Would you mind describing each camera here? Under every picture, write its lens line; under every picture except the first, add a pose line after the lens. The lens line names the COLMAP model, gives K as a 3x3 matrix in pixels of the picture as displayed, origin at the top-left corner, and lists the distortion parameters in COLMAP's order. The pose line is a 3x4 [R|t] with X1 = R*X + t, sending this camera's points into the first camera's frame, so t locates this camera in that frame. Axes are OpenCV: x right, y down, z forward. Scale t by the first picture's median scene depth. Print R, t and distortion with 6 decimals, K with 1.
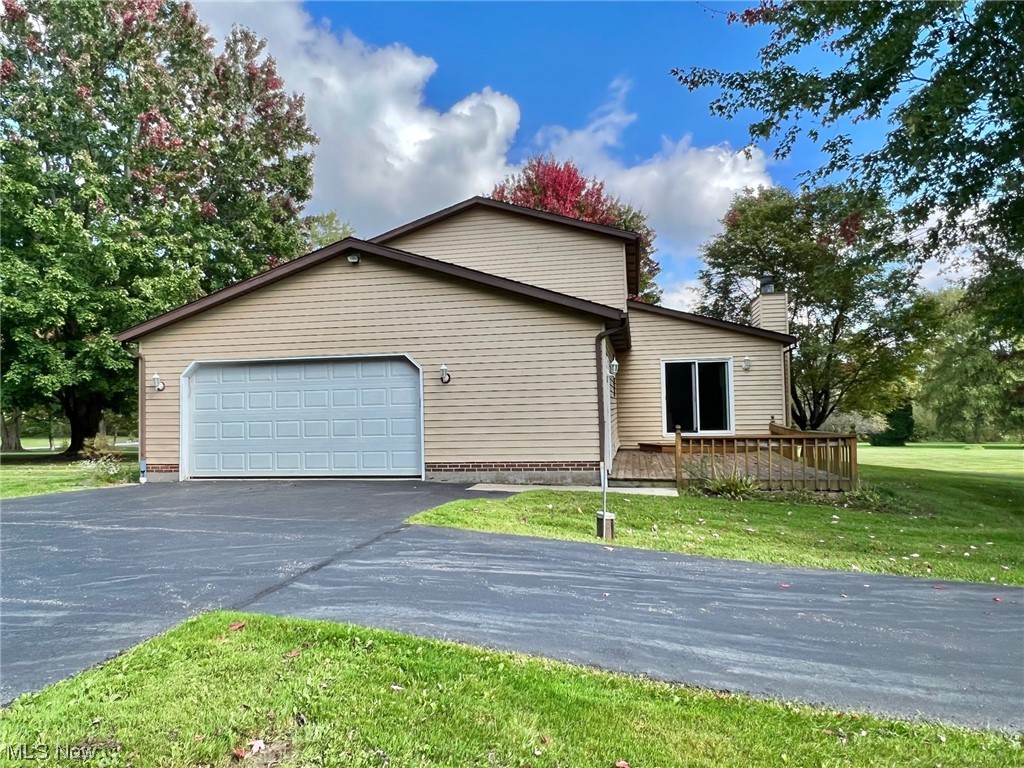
lens RADIAL K [[665.9, 0, 515.0], [0, 665.9, 386.2], [0, 0, 1]] dist [-0.003734, 0.000136]
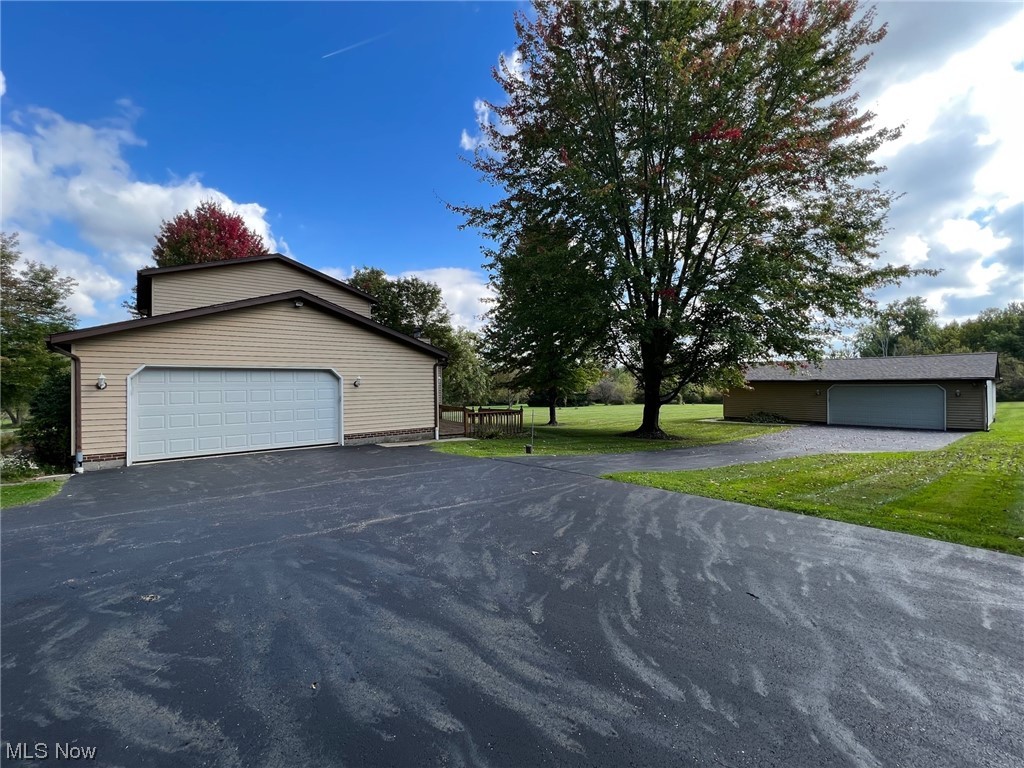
lens RADIAL K [[449.0, 0, 513.8], [0, 449.0, 379.8], [0, 0, 1]] dist [0.000276, 0.000161]
pose [[0.614949, 0.023325, 0.788222, -0.714268], [-0.032315, 0.999468, -0.004365, -0.028687], [-0.787905, -0.022787, 0.615375, -0.018544]]
